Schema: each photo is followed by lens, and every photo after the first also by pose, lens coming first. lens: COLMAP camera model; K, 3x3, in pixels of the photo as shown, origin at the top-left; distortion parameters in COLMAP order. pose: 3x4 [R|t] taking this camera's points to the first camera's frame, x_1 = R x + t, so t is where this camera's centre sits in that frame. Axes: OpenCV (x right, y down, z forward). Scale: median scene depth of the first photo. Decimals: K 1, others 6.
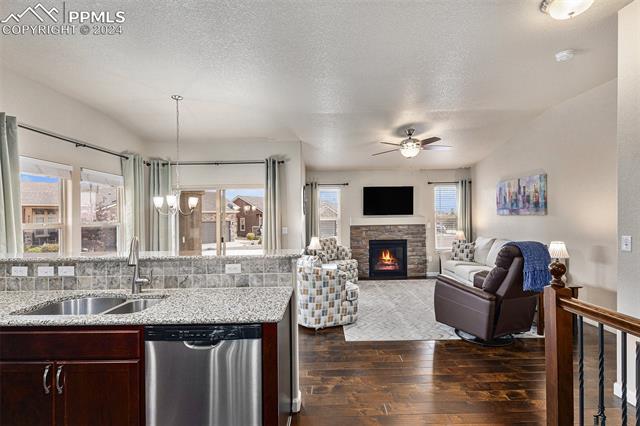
lens RADIAL K [[300.4, 0, 320.0], [0, 300.4, 213.0], [0, 0, 1]] dist [-0.001602, -0.000463]
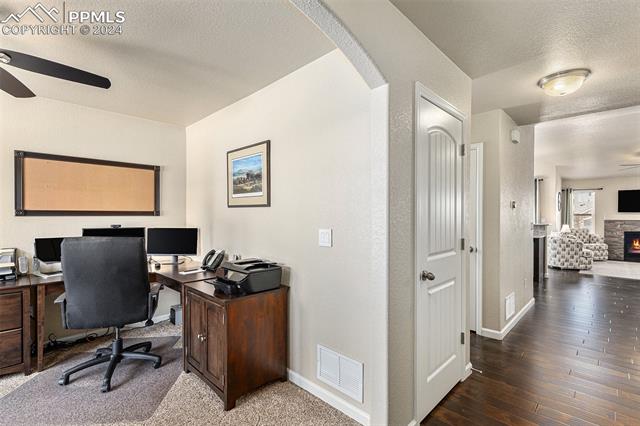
lens RADIAL K [[295.4, 0, 320.0], [0, 295.4, 213.0], [0, 0, 1]] dist [0.001036, -0.000491]
pose [[0.720163, 0.013777, -0.693668, 0.133888], [-0.006095, 0.999890, 0.013531, 0.001475], [0.693778, -0.005517, 0.720168, -1.078754]]
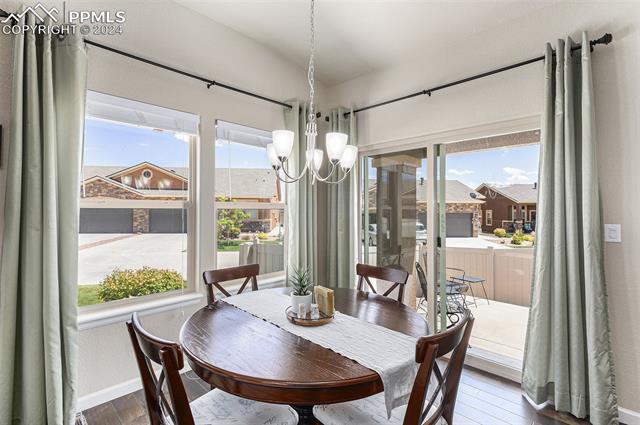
lens RADIAL K [[295.1, 0, 321.4], [0, 295.1, 204.0], [0, 0, 1]] dist [-0.012227, -0.000135]
pose [[0.716538, 0.004291, -0.697535, -0.127942], [-0.007657, 0.999969, -0.001715, 0.029295], [0.697506, 0.006570, 0.716549, 0.527501]]
